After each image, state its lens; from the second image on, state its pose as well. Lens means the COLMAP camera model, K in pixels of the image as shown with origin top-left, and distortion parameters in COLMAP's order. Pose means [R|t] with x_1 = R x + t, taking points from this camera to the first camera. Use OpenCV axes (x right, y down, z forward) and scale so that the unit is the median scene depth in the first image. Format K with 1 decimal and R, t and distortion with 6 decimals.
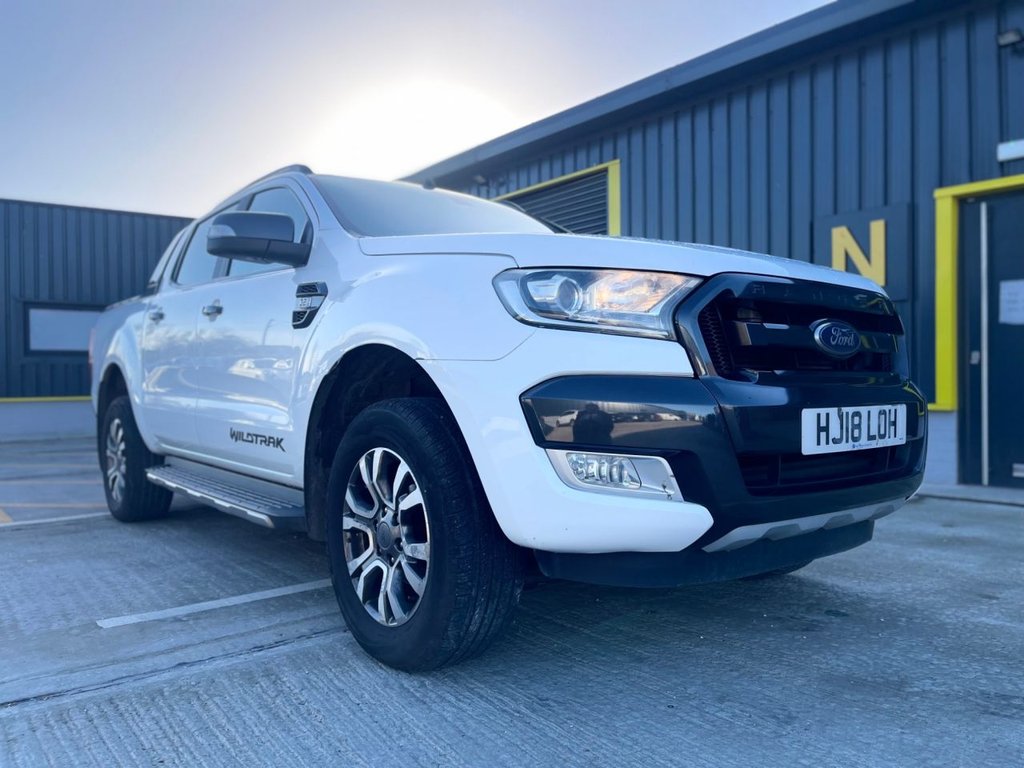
lens RADIAL K [[789.0, 0, 512.9], [0, 789.0, 378.3], [0, 0, 1]] dist [0.080462, -0.110124]
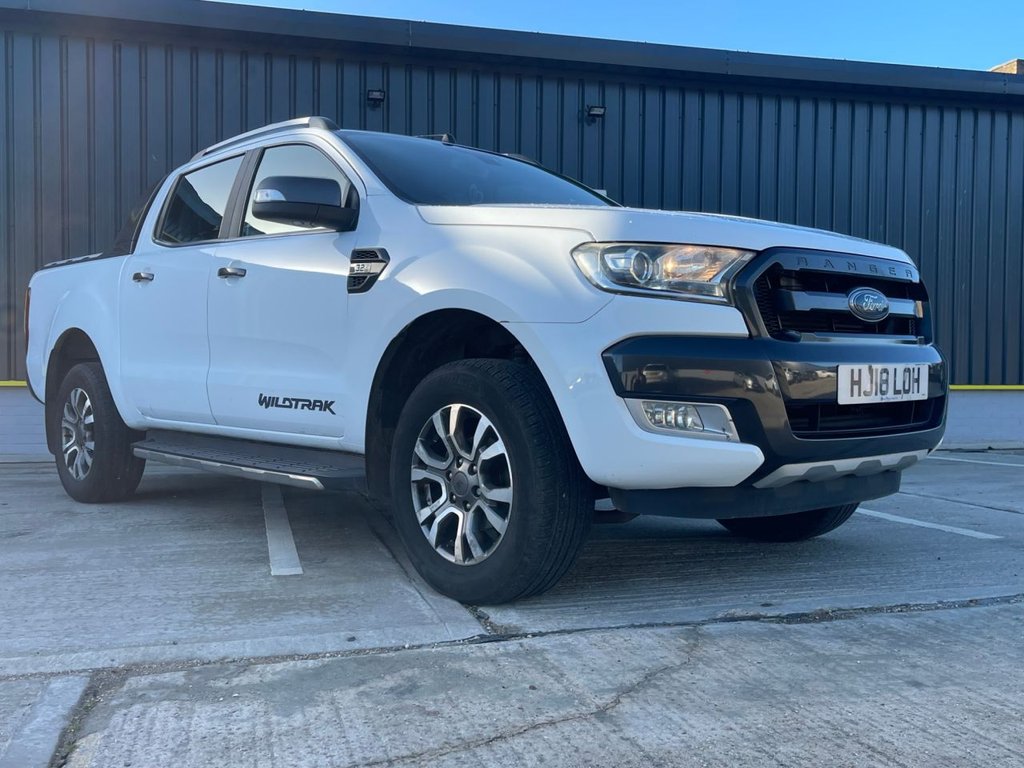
lens RADIAL K [[1053.2, 0, 509.5], [0, 1053.2, 384.0], [0, 0, 1]] dist [0.044462, -0.016795]
pose [[0.998443, -0.001001, 0.055771, -0.188119], [-0.000559, 0.999609, 0.027949, 0.021244], [-0.055777, -0.027936, 0.998052, -0.478750]]
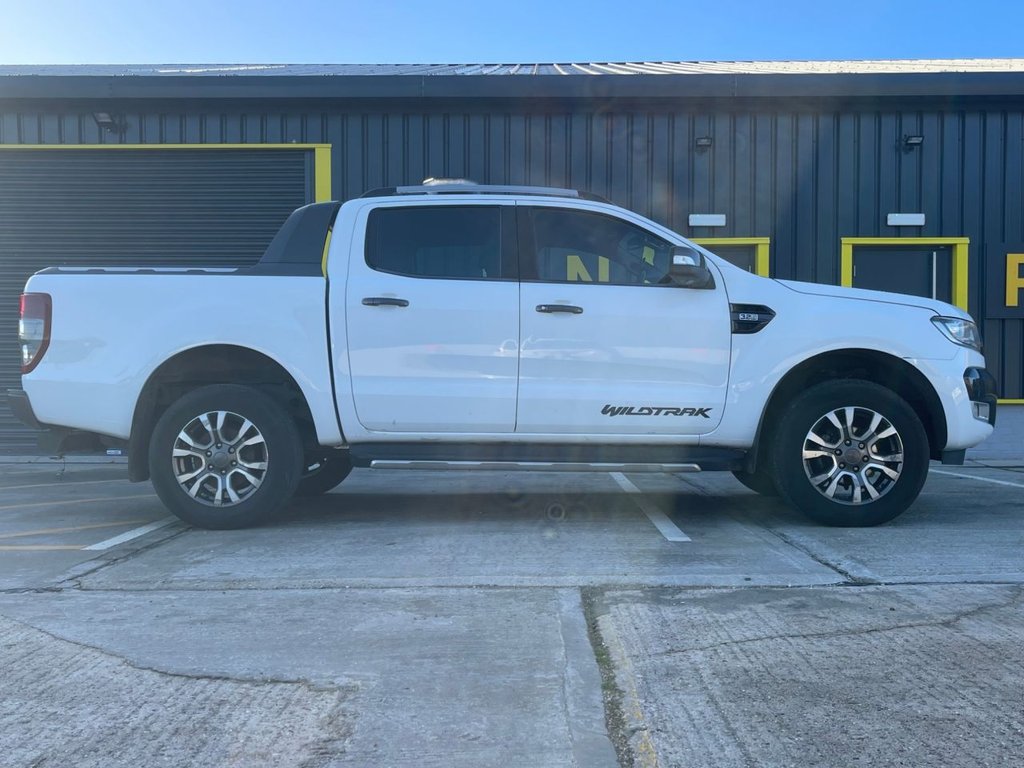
lens RADIAL K [[1060.3, 0, 493.5], [0, 1060.3, 387.8], [0, 0, 1]] dist [0.023721, 0.006125]
pose [[0.973885, -0.003887, -0.227011, -0.326839], [0.007648, 0.999848, 0.015690, 0.007026], [0.226915, -0.017016, 0.973766, -1.095919]]
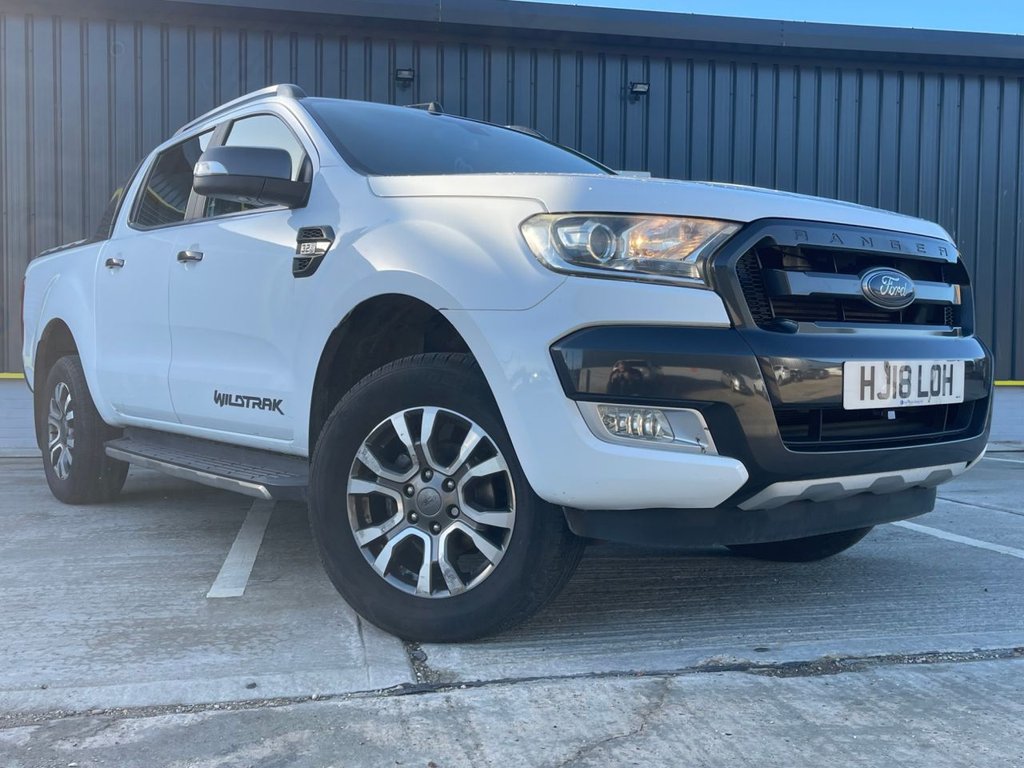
lens RADIAL K [[1057.8, 0, 510.0], [0, 1057.8, 368.9], [0, 0, 1]] dist [0.039037, -0.013429]
pose [[0.999895, 0.002264, -0.014345, -0.018704], [-0.001948, 0.999755, 0.022028, 0.018177], [0.014392, -0.021997, 0.999654, -0.258786]]
